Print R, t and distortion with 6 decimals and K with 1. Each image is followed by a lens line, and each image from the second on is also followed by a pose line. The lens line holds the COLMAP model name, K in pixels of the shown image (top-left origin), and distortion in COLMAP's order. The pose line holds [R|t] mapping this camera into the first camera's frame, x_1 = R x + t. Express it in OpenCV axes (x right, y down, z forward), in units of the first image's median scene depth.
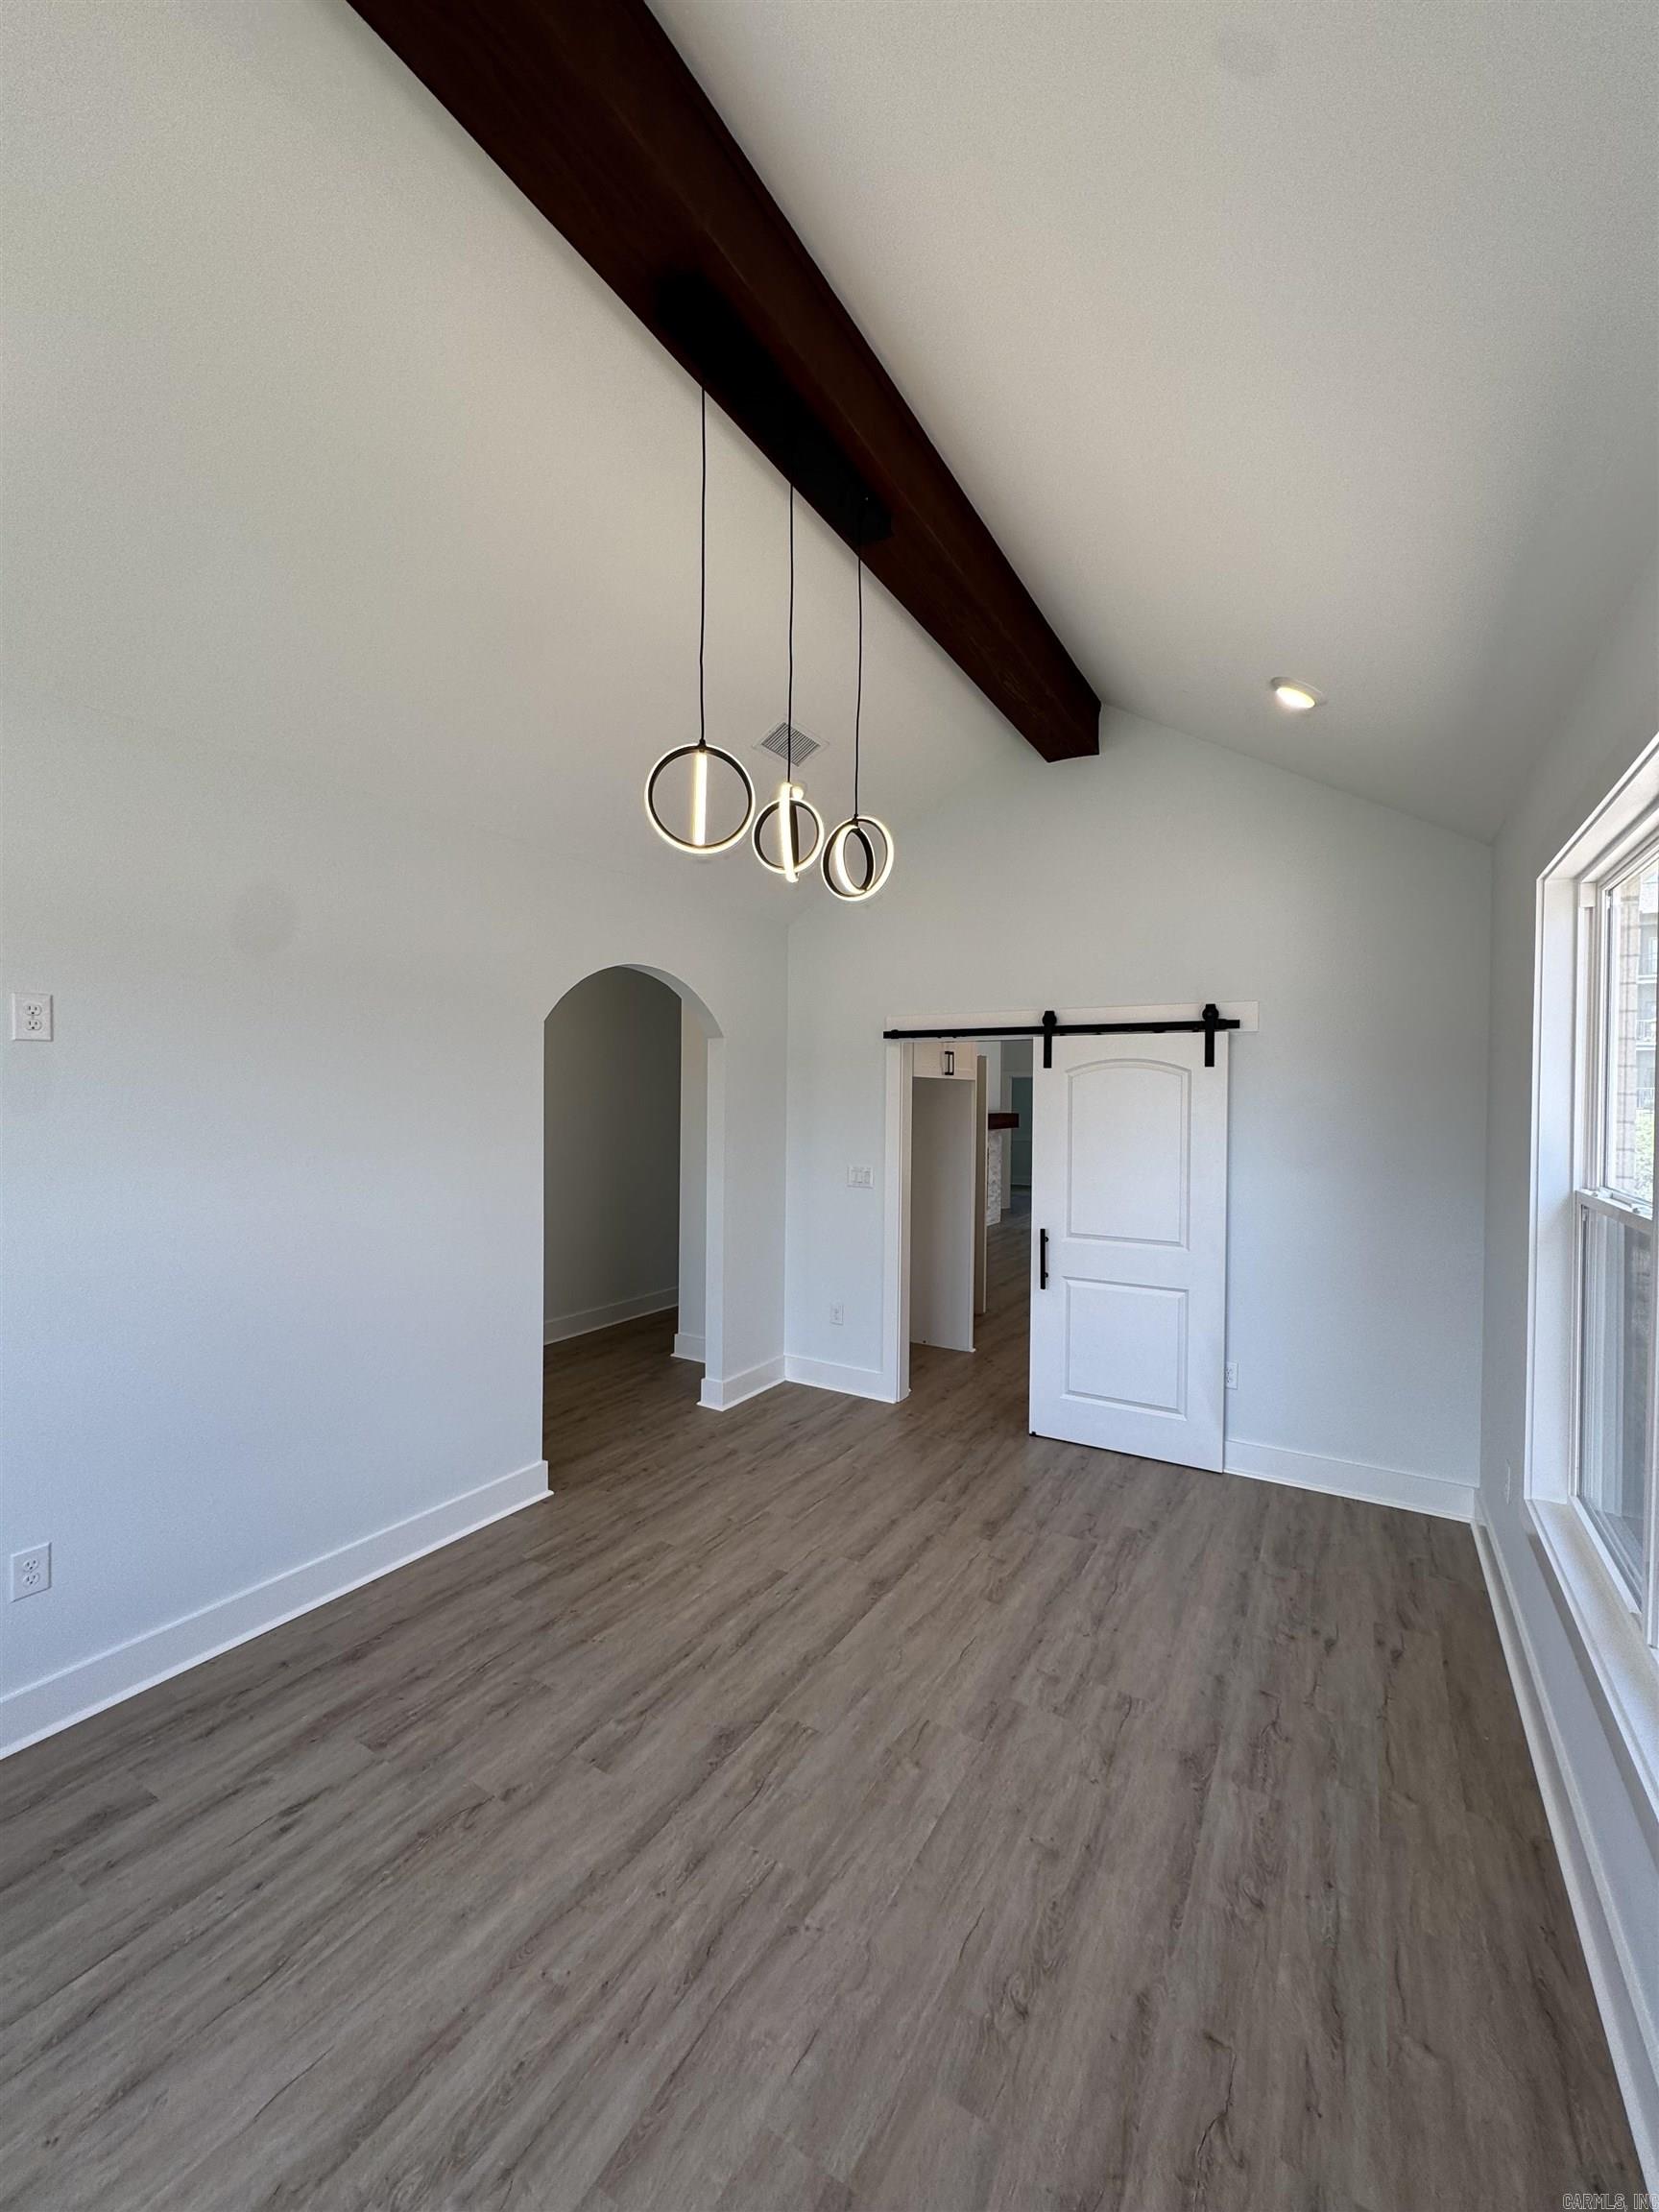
lens RADIAL K [[870.2, 0, 834.2], [0, 870.2, 1104.5], [0, 0, 1]] dist [-0.002674, -0.000460]
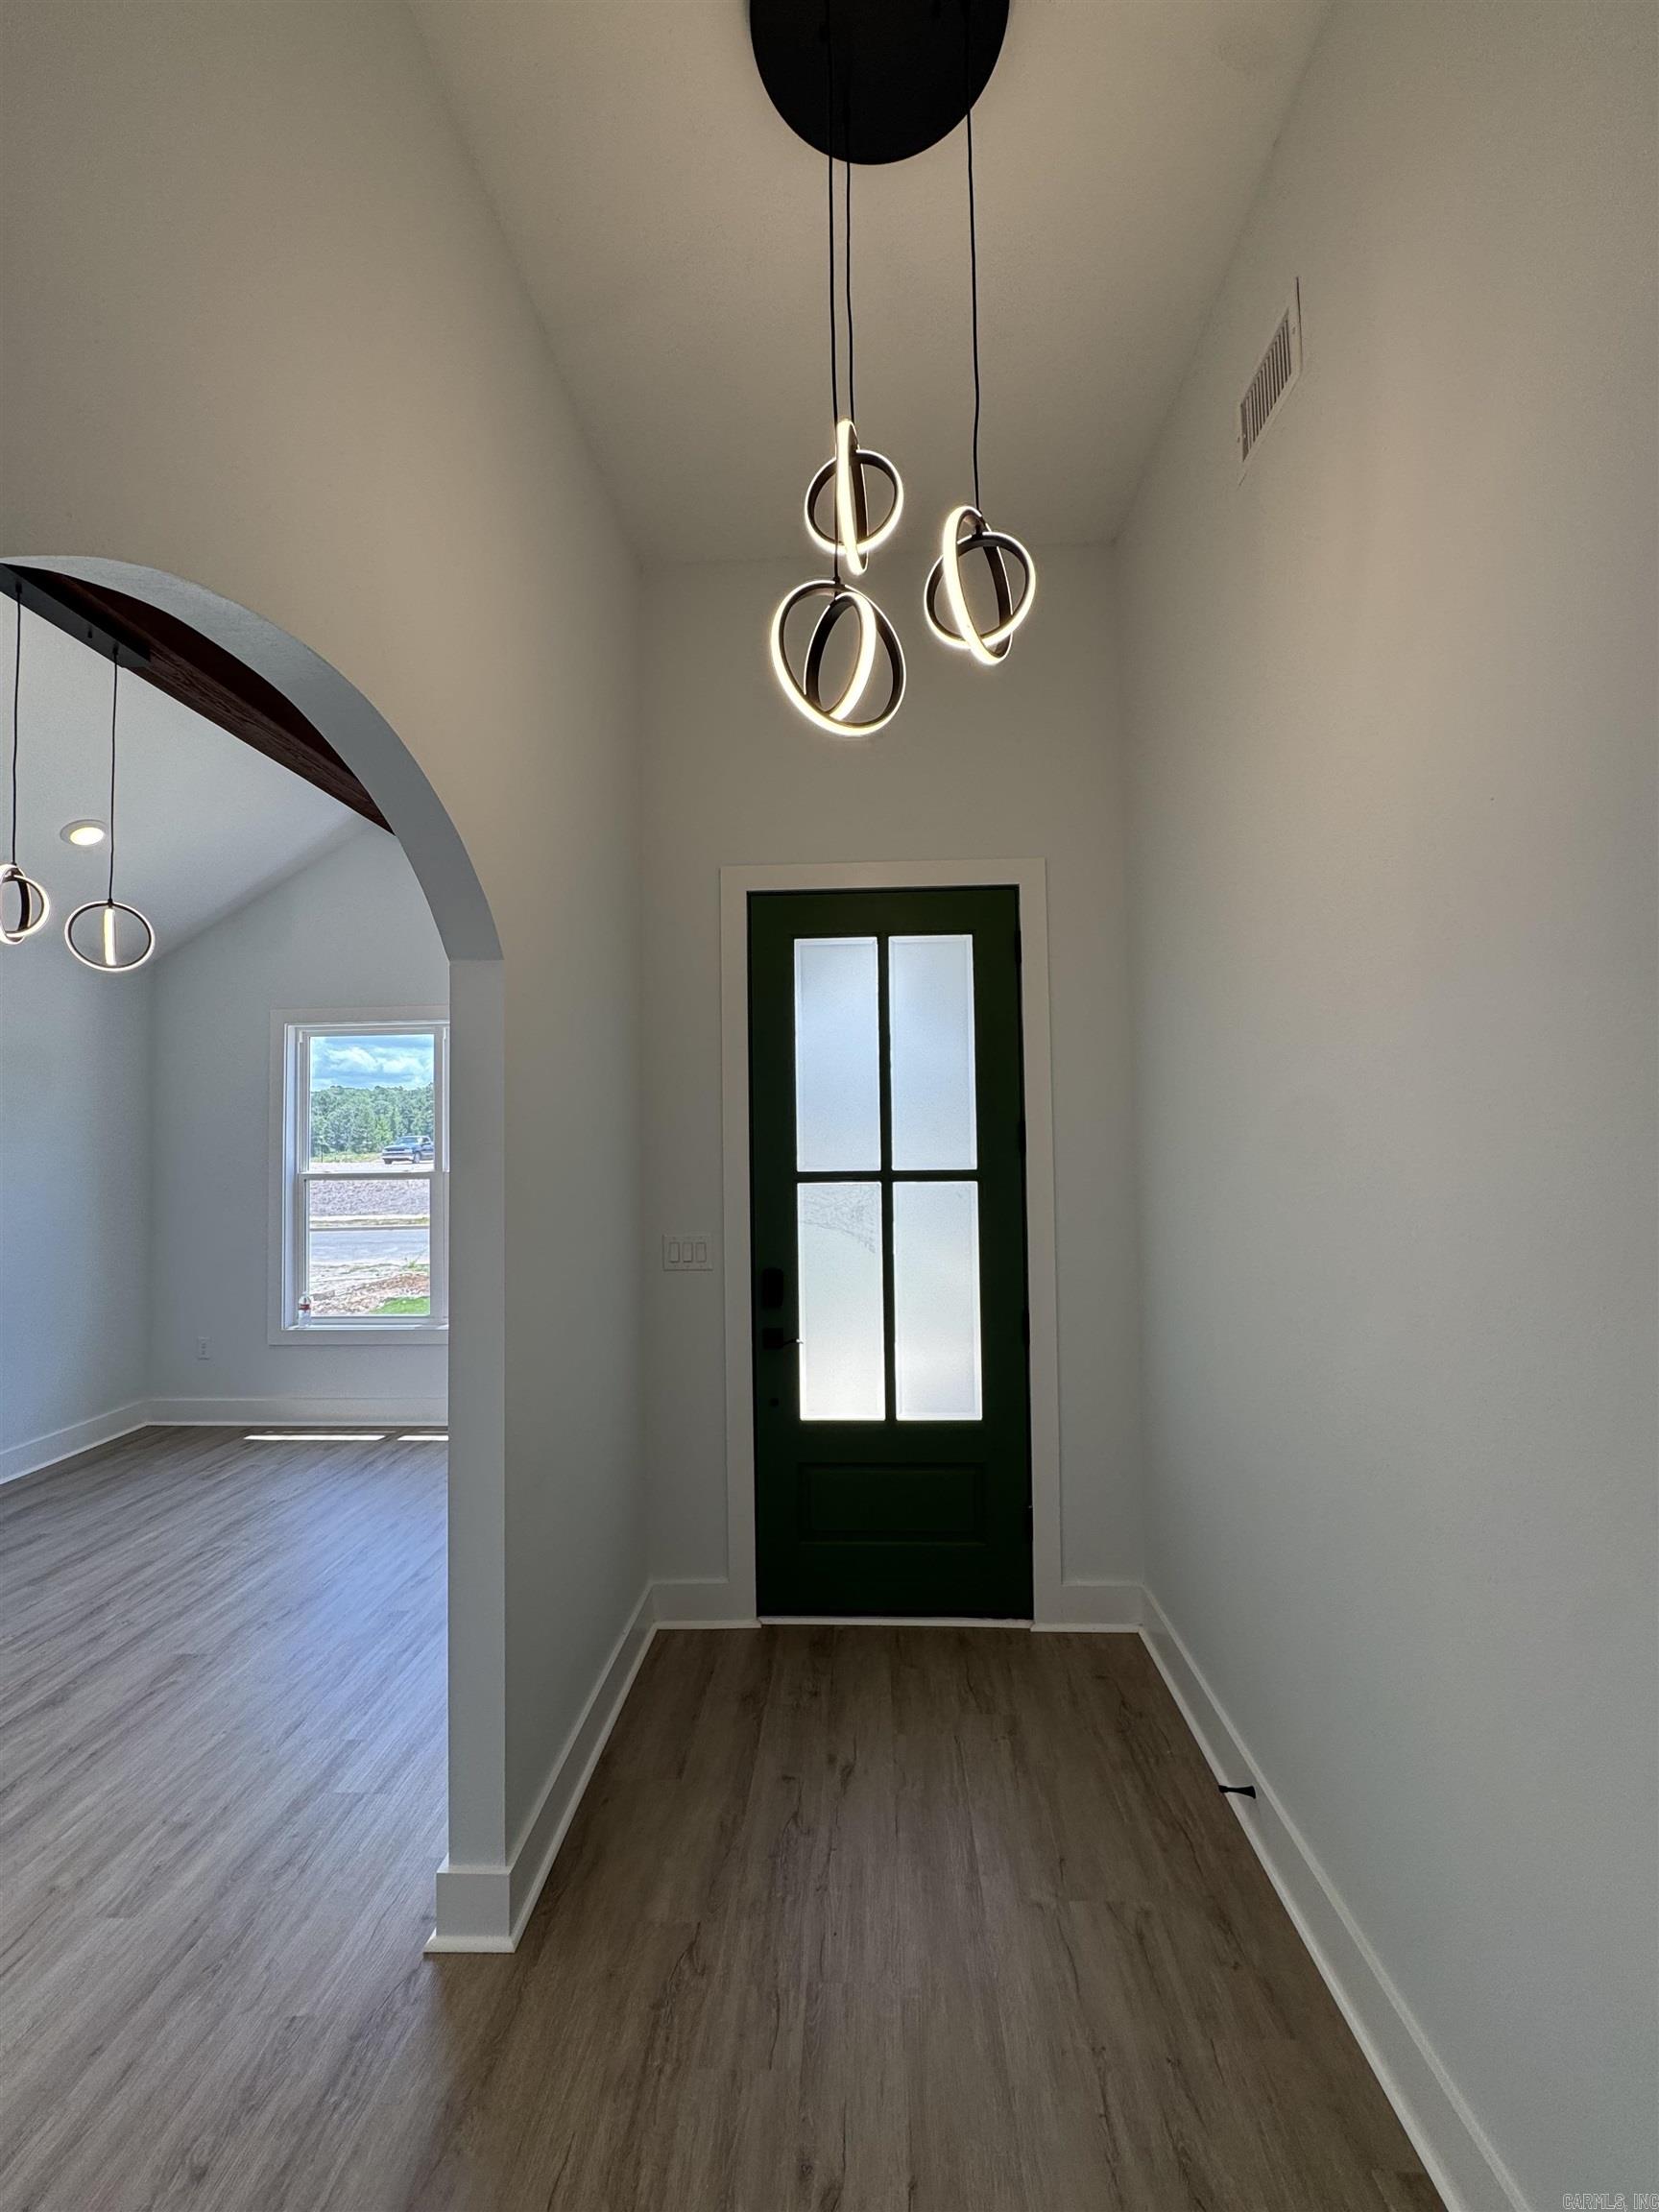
lens RADIAL K [[870.2, 0, 834.2], [0, 870.2, 1104.5], [0, 0, 1]] dist [-0.002674, -0.000460]
pose [[-0.879733, -0.014880, -0.475235, -0.489361], [-0.000218, 0.999523, -0.030892, 0.000958], [0.475468, -0.027073, -0.879316, 2.600025]]
